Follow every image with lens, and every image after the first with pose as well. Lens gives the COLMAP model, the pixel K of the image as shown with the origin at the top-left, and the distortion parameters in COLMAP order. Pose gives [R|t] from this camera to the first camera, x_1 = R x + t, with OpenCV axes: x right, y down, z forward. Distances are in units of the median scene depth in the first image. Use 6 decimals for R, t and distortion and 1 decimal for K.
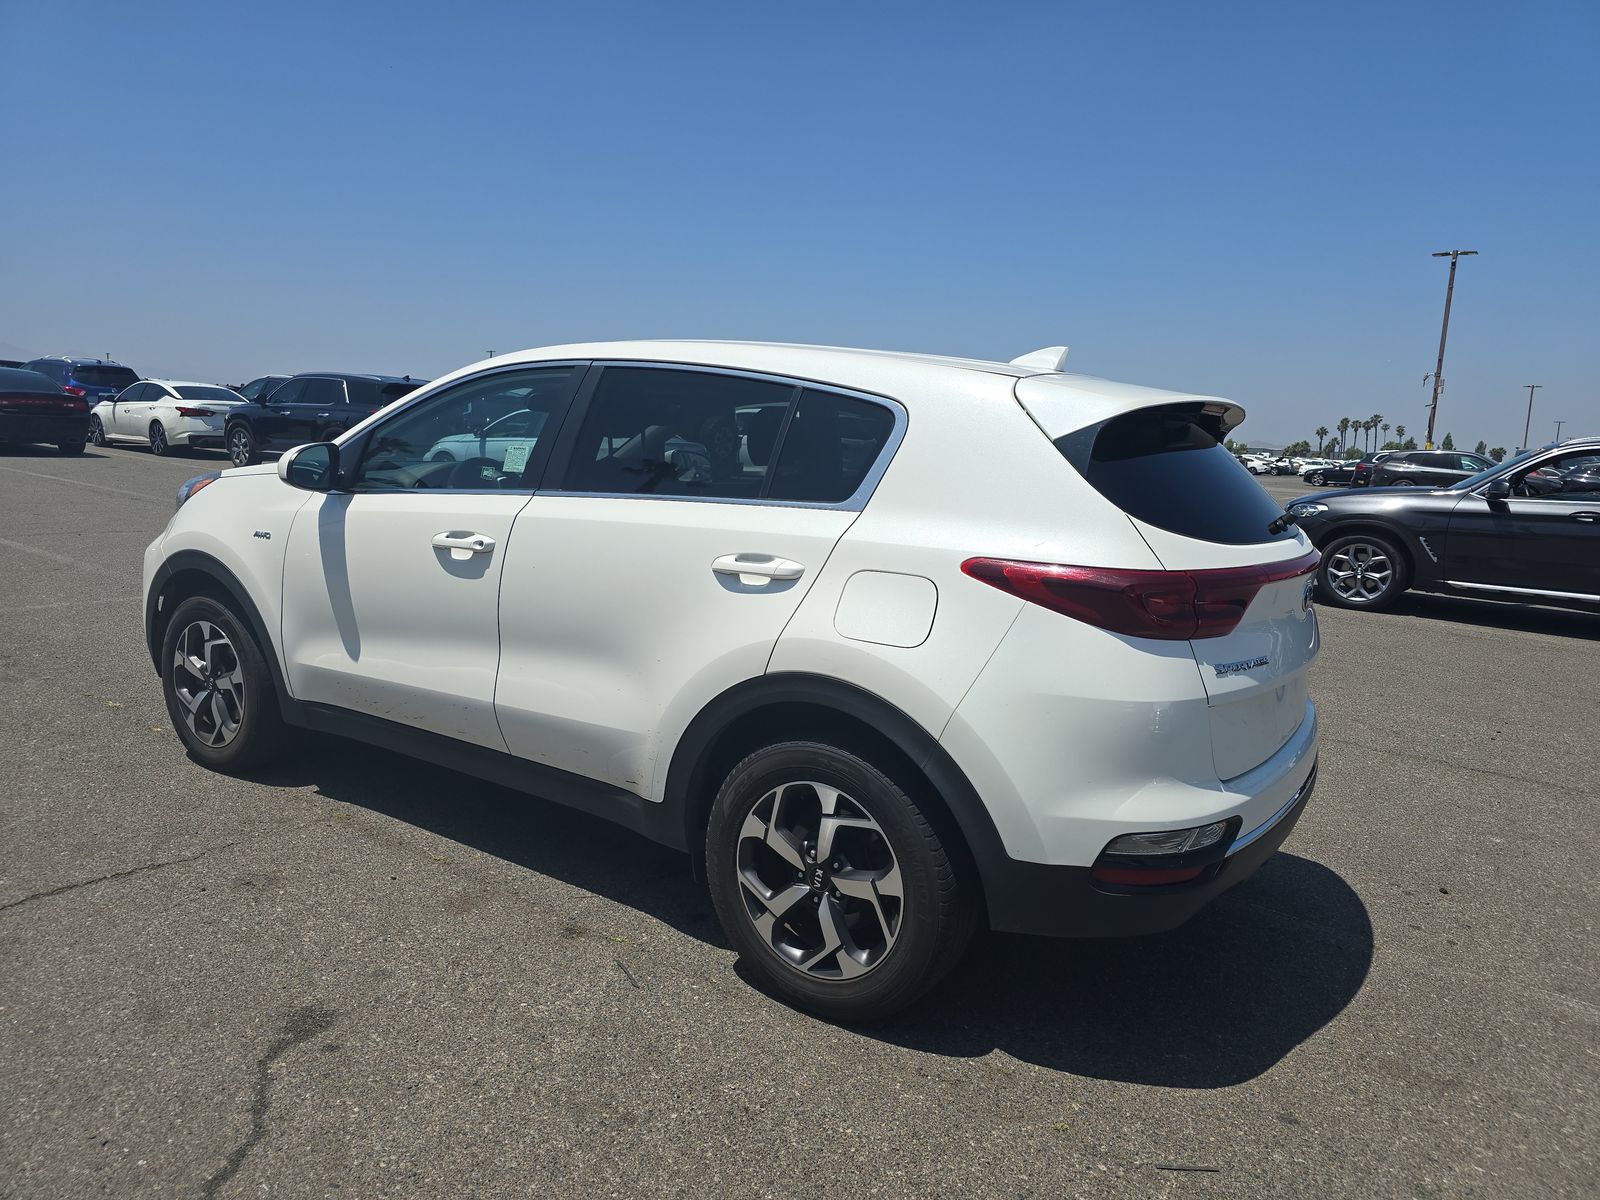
lens RADIAL K [[1085.0, 0, 800.0], [0, 1085.0, 600.0], [0, 0, 1]] dist [0.043207, -0.032622]
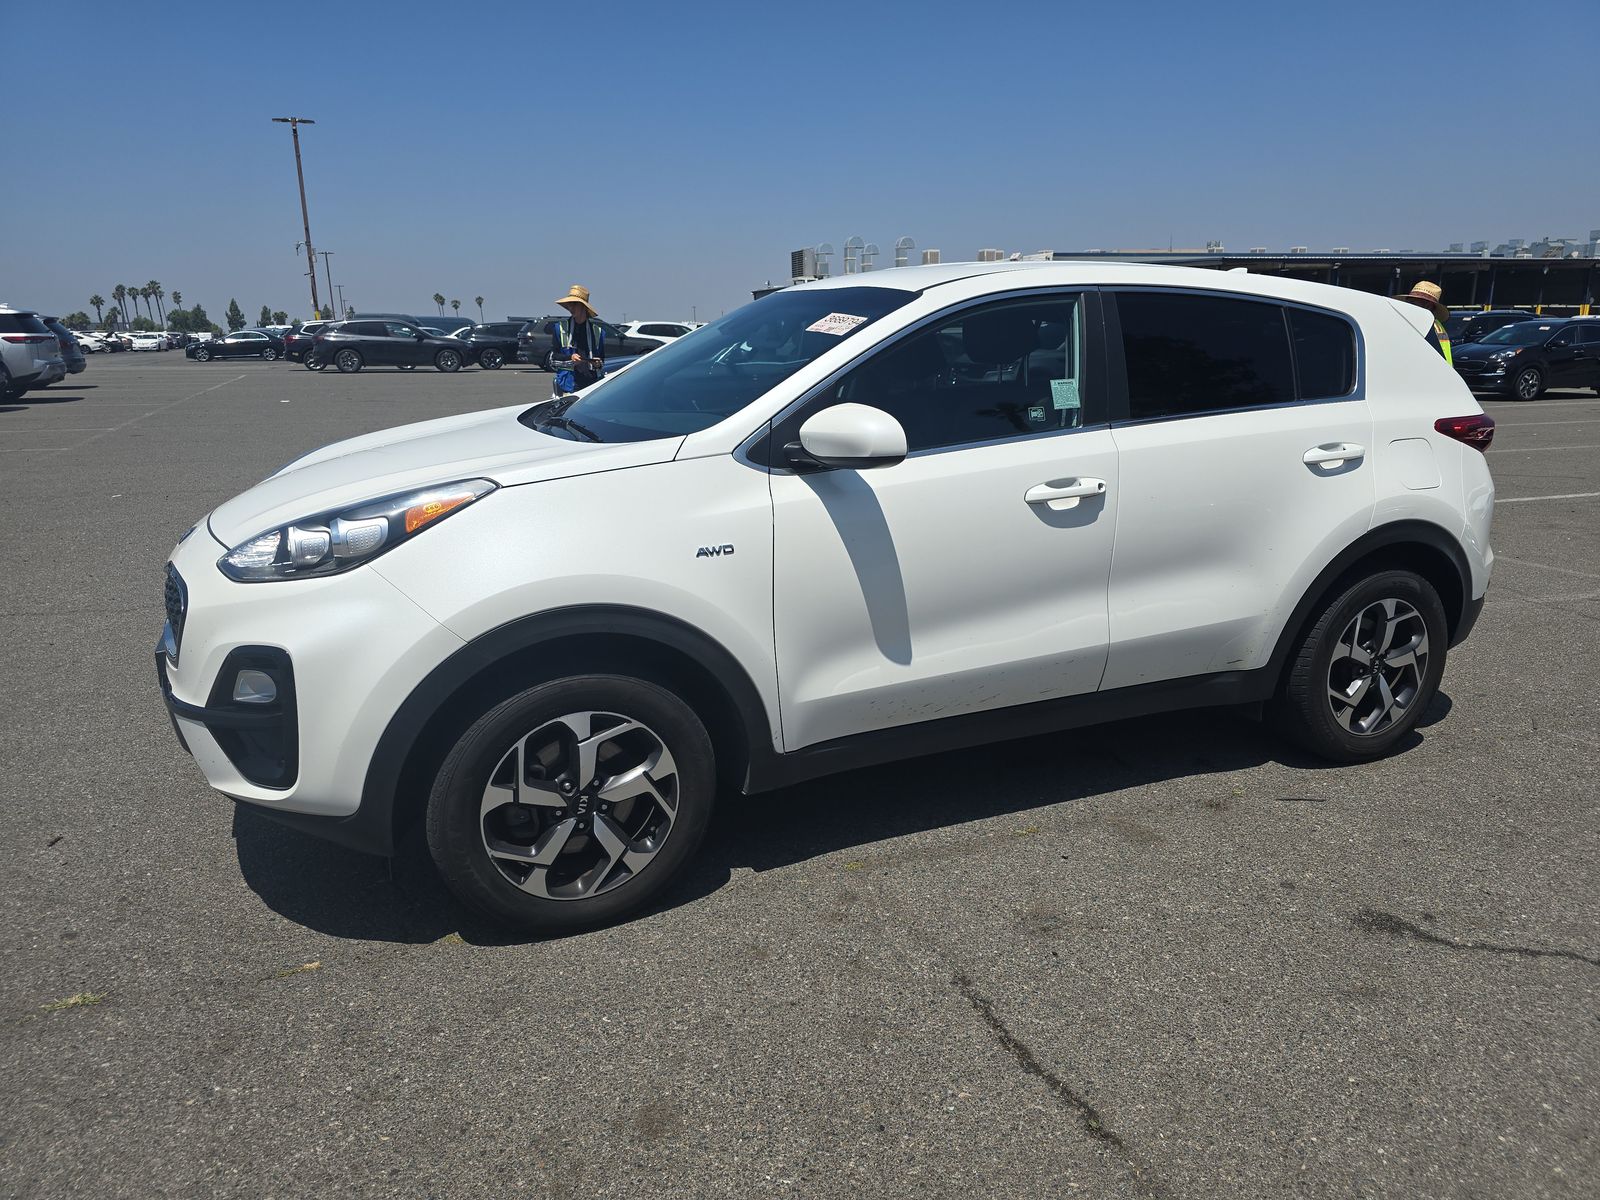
lens RADIAL K [[1085.0, 0, 800.0], [0, 1085.0, 600.0], [0, 0, 1]] dist [0.043207, -0.032622]
pose [[0.523224, -0.258009, 0.812199, -0.120002], [0.161532, 0.965816, 0.202748, -0.018642], [-0.836746, 0.025113, 0.547015, 0.067668]]
